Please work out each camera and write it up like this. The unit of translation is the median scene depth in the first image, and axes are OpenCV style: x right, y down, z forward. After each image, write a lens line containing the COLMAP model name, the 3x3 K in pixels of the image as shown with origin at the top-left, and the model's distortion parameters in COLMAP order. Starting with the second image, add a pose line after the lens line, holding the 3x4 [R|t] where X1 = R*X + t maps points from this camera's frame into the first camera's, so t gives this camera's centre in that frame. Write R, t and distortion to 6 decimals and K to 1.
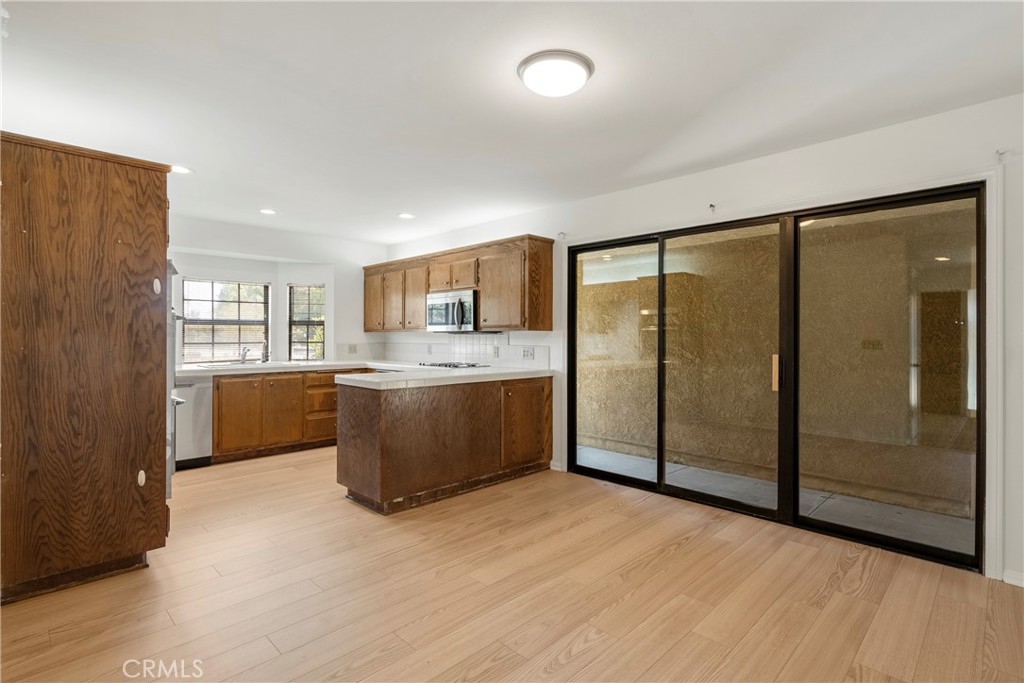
lens RADIAL K [[493.1, 0, 513.5], [0, 493.1, 337.9], [0, 0, 1]] dist [0.002332, 0.000549]
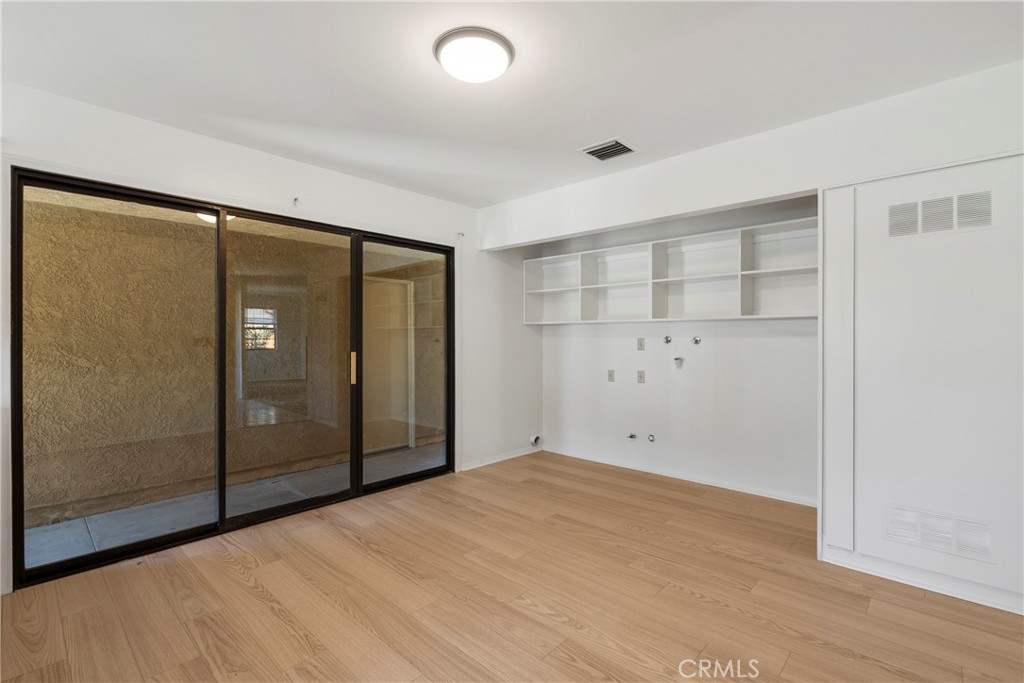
lens RADIAL K [[471.0, 0, 510.3], [0, 471.0, 340.6], [0, 0, 1]] dist [0.002743, 0.000542]
pose [[-0.025710, -0.008160, 0.999636, -0.555997], [0.001161, 0.999966, 0.008192, -0.001513], [-0.999669, 0.001371, -0.025700, 0.649552]]
